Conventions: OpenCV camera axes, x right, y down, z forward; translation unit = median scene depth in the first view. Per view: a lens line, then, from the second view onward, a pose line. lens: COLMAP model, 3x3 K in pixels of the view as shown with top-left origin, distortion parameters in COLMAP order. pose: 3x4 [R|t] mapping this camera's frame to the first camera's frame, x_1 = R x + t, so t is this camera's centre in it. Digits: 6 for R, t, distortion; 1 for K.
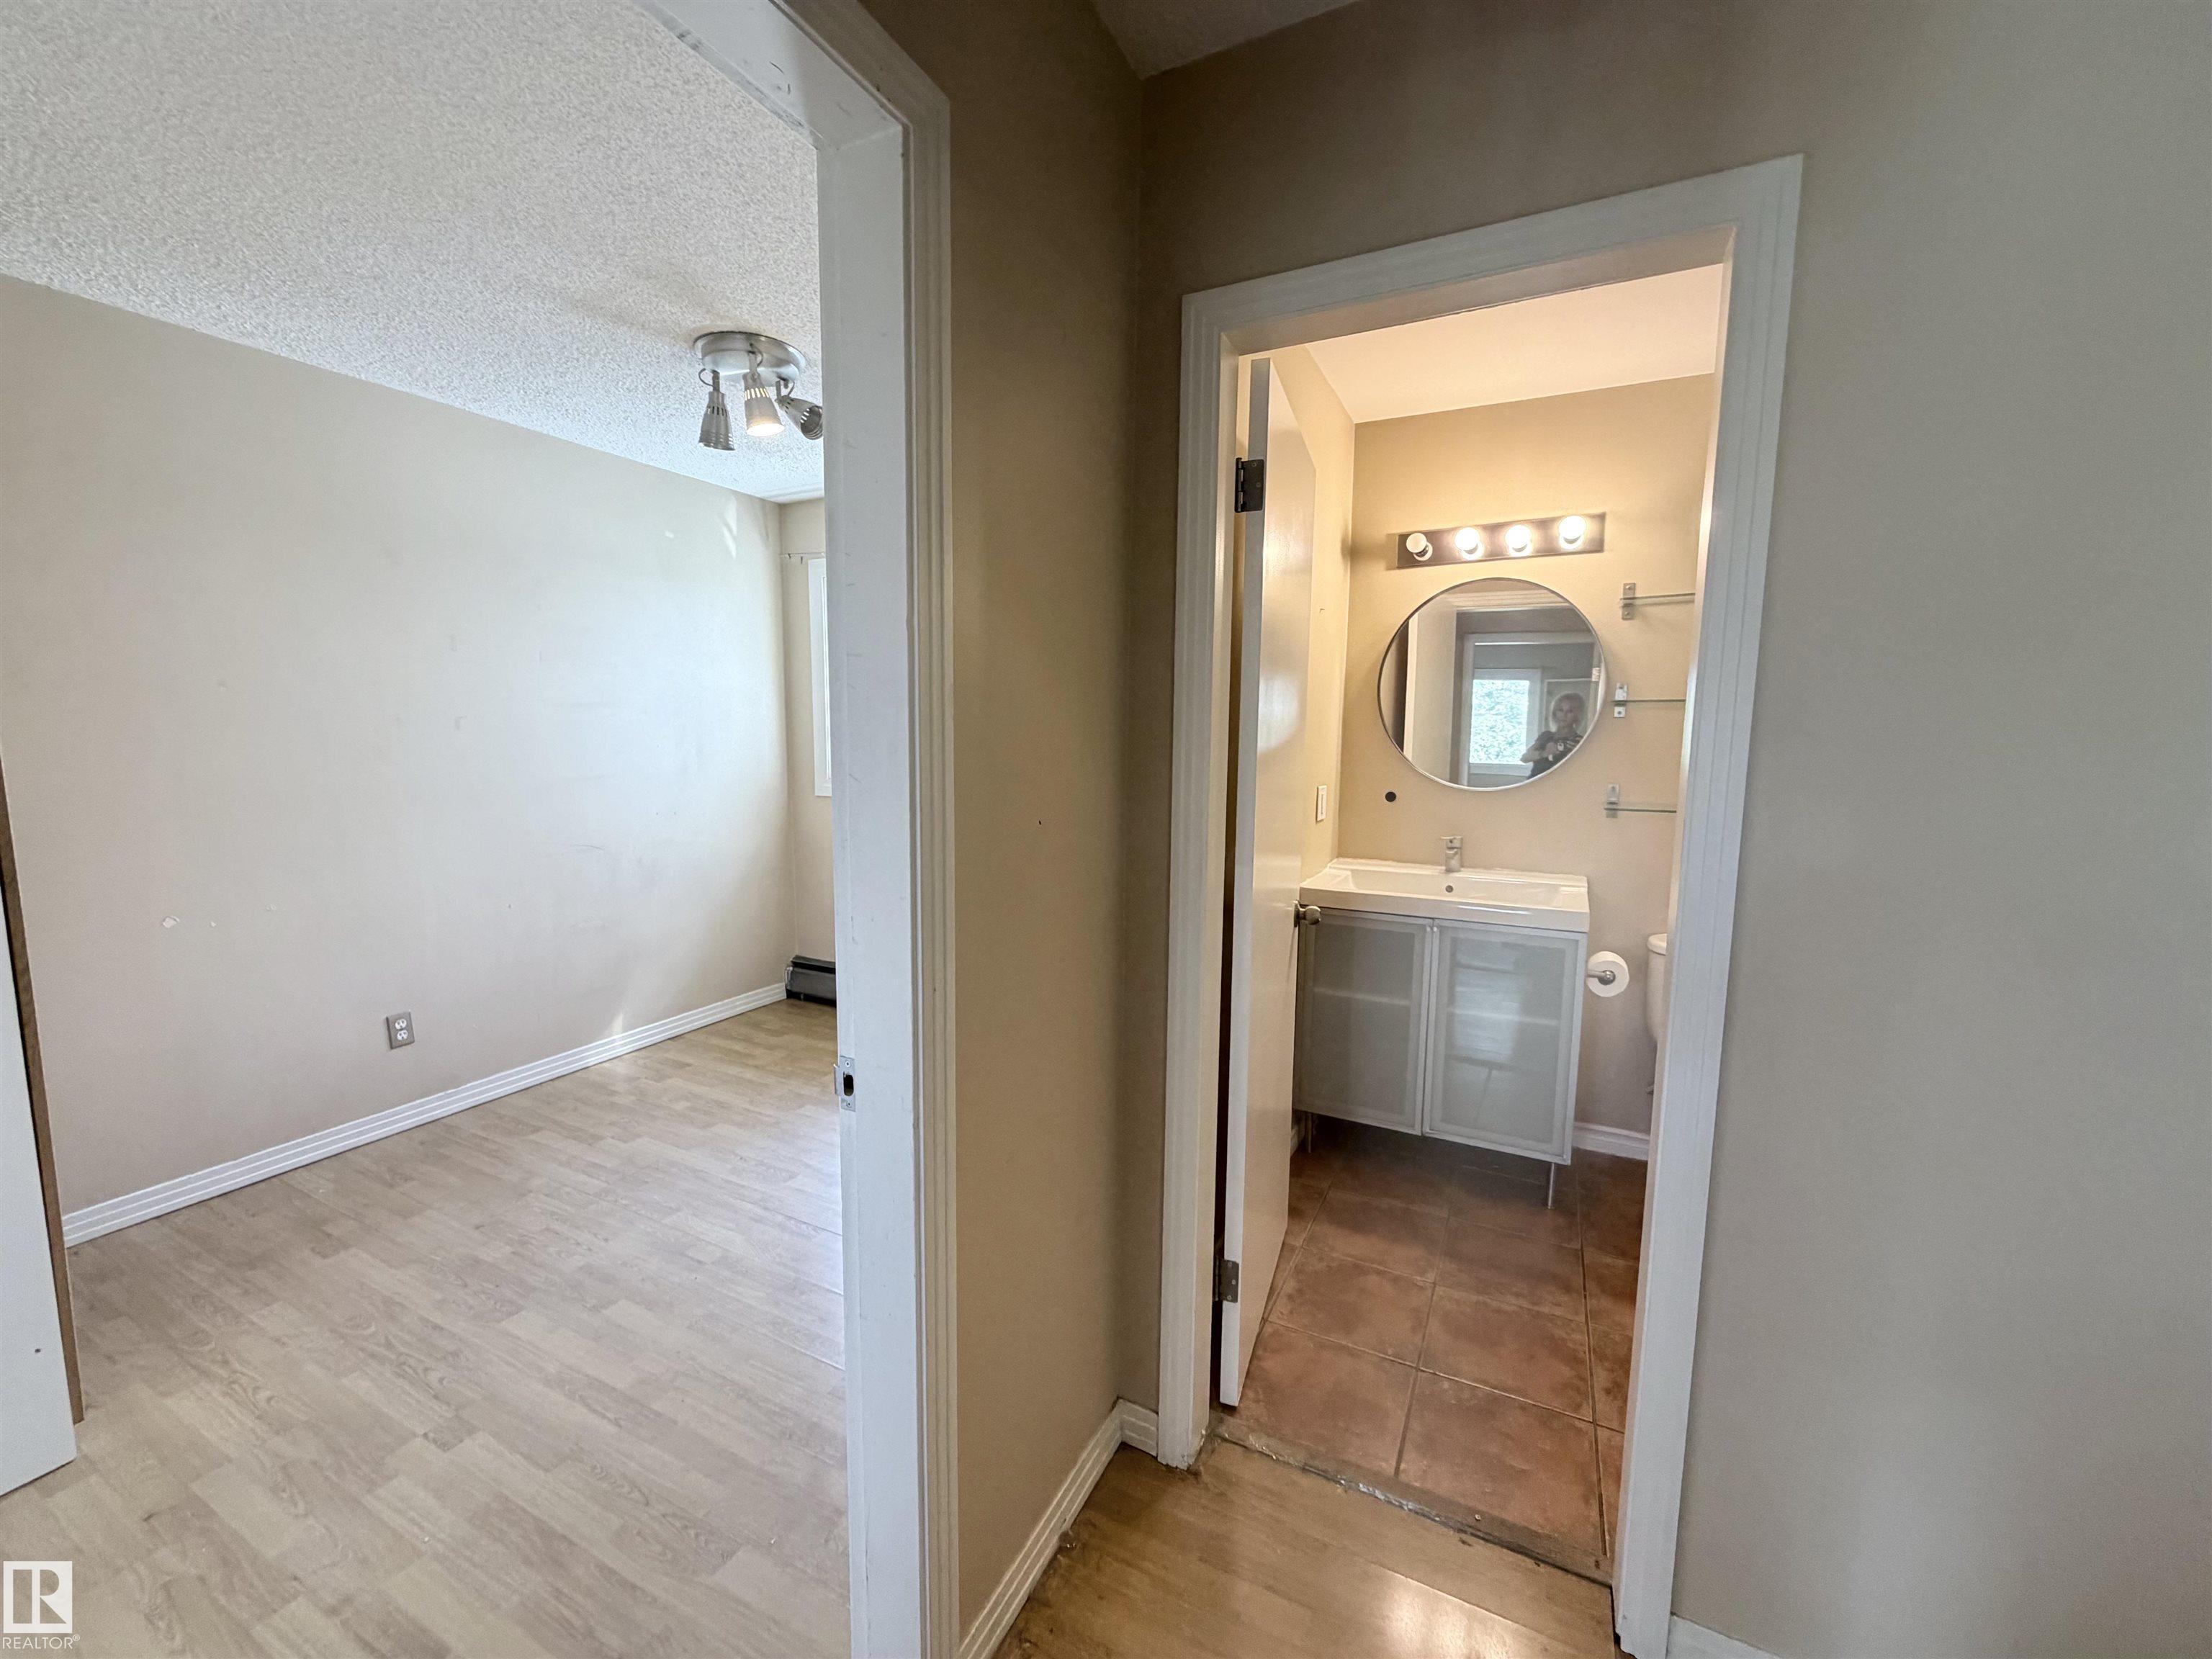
lens RADIAL K [[889.1, 0, 1107.8], [0, 889.1, 826.0], [0, 0, 1]] dist [-0.000954, 0.000487]
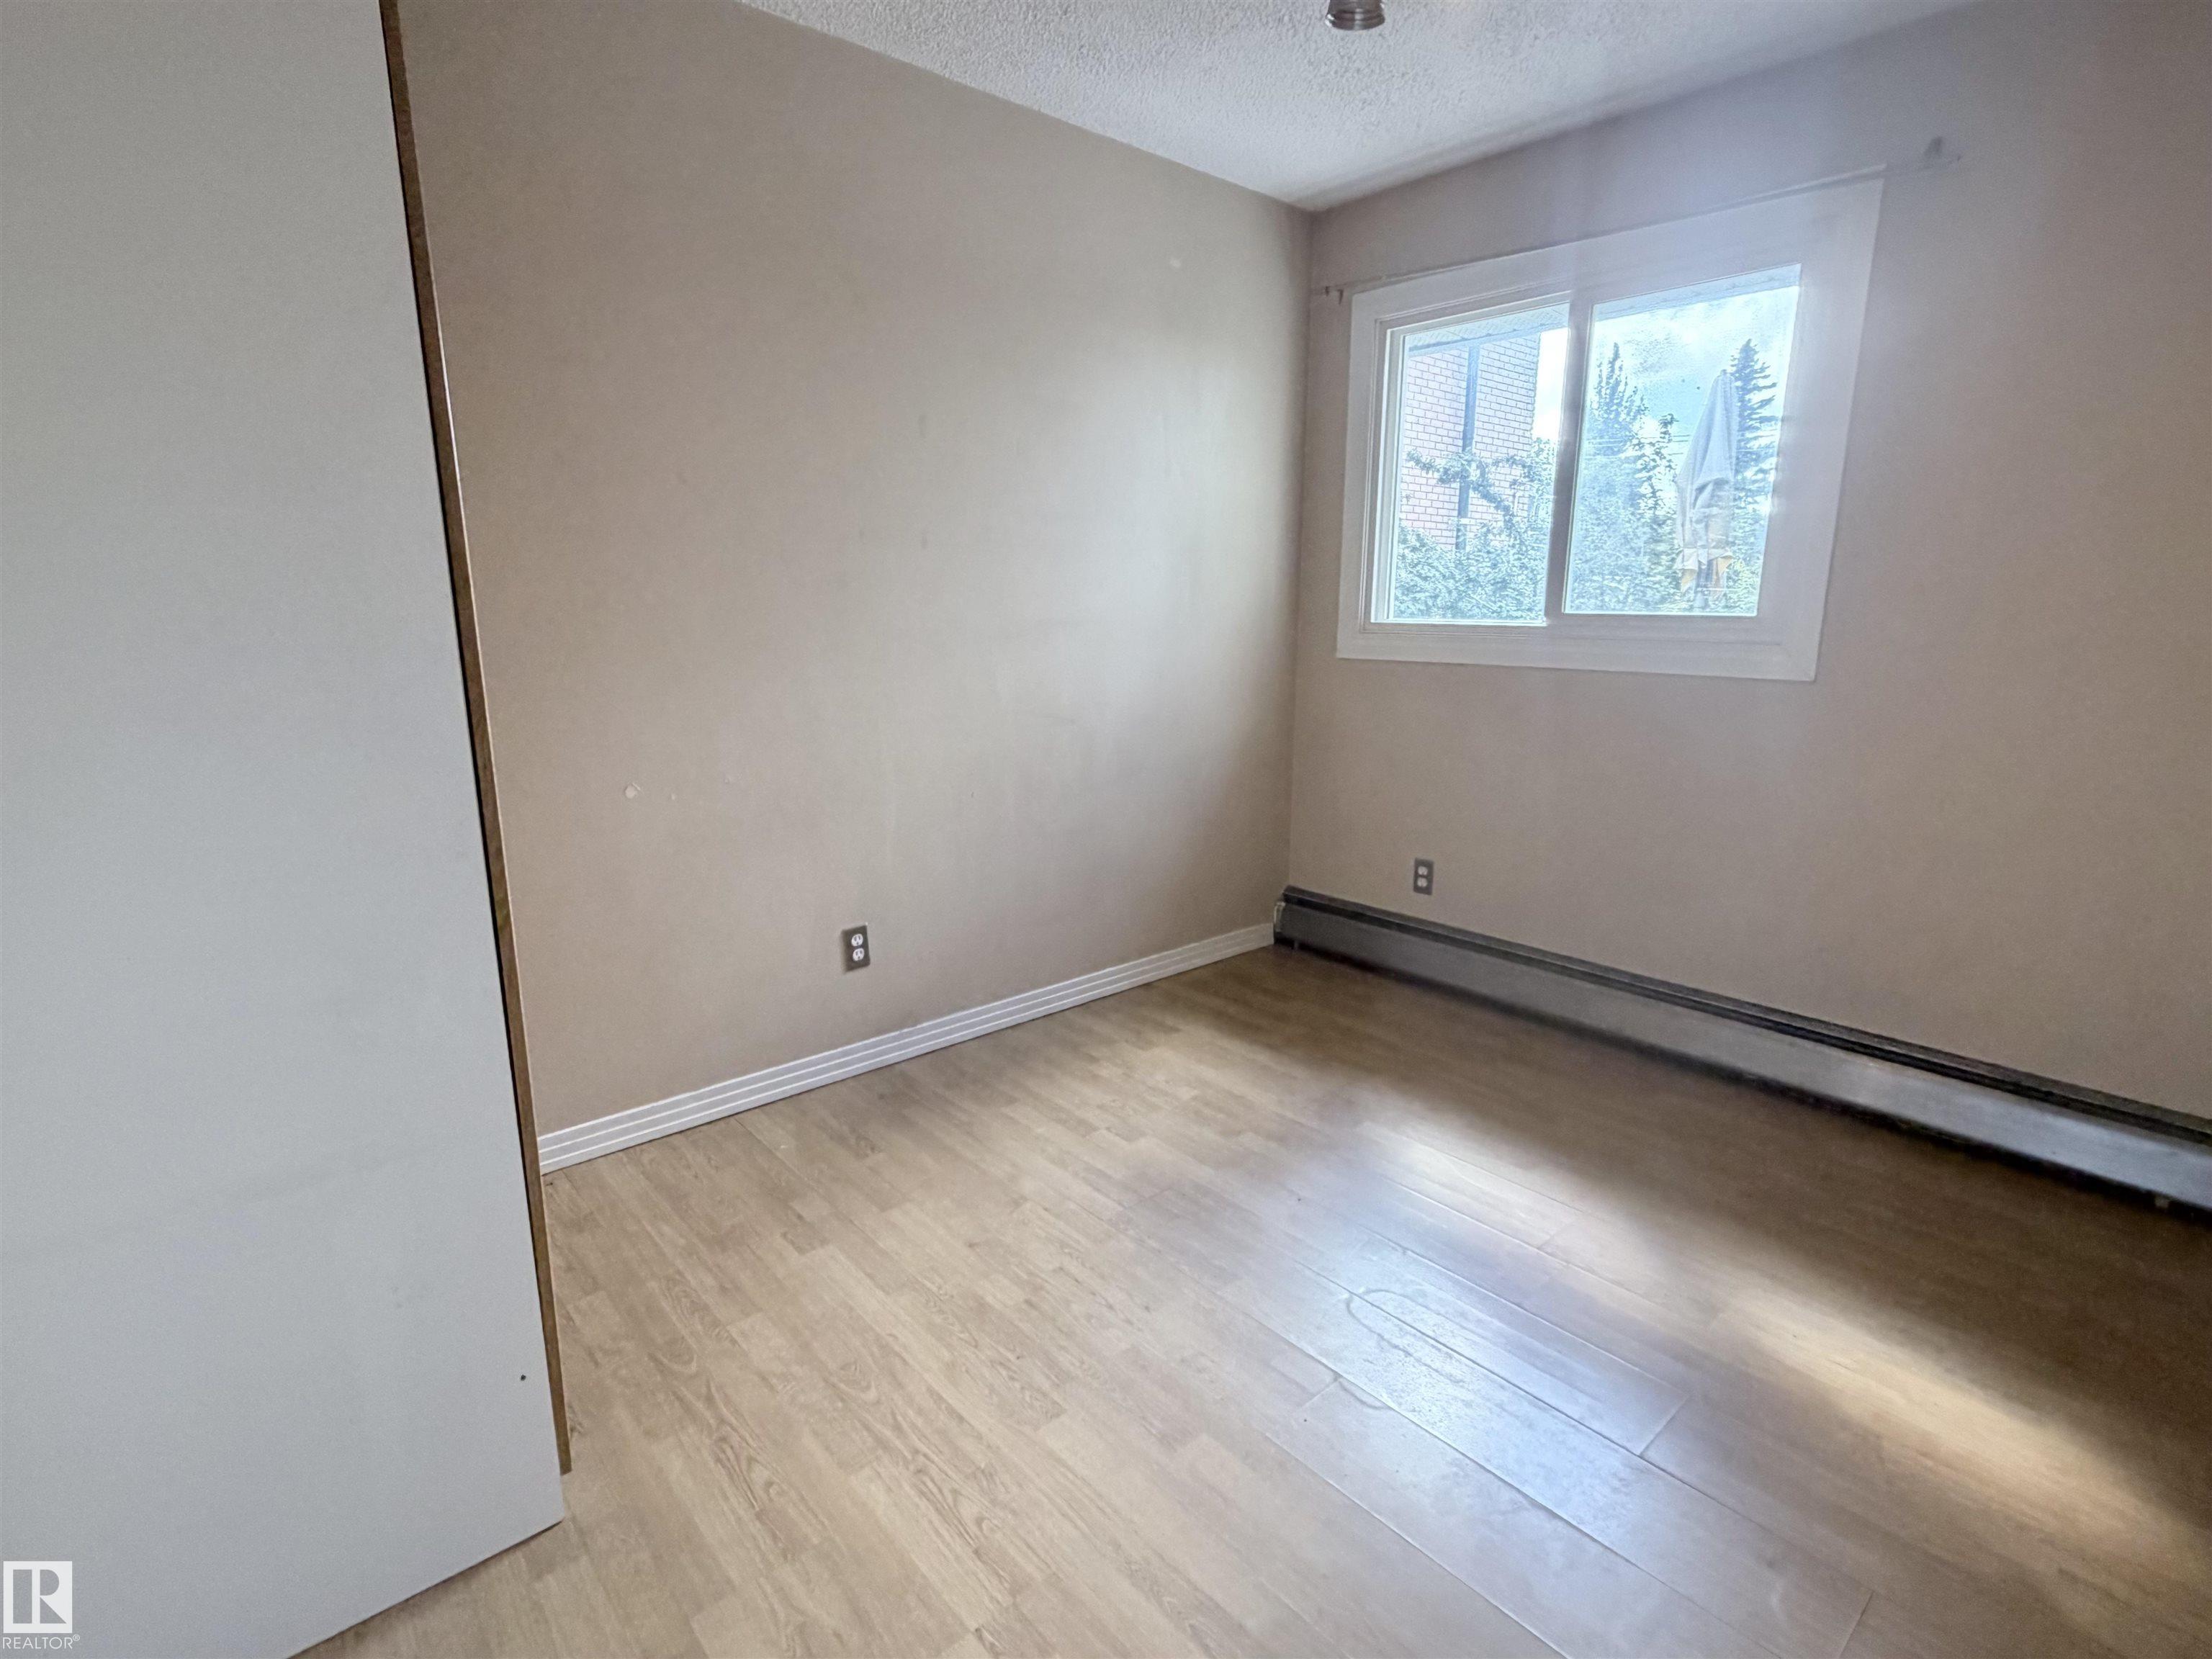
lens RADIAL K [[1092.4, 0, 1106.0], [0, 1092.4, 829.5], [0, 0, 1]] dist [0.013797, -0.000576]
pose [[0.929051, 0.071490, -0.362980, -0.306608], [-0.035659, 0.993888, 0.104478, 0.025050], [0.368230, -0.084121, 0.925921, 0.249894]]
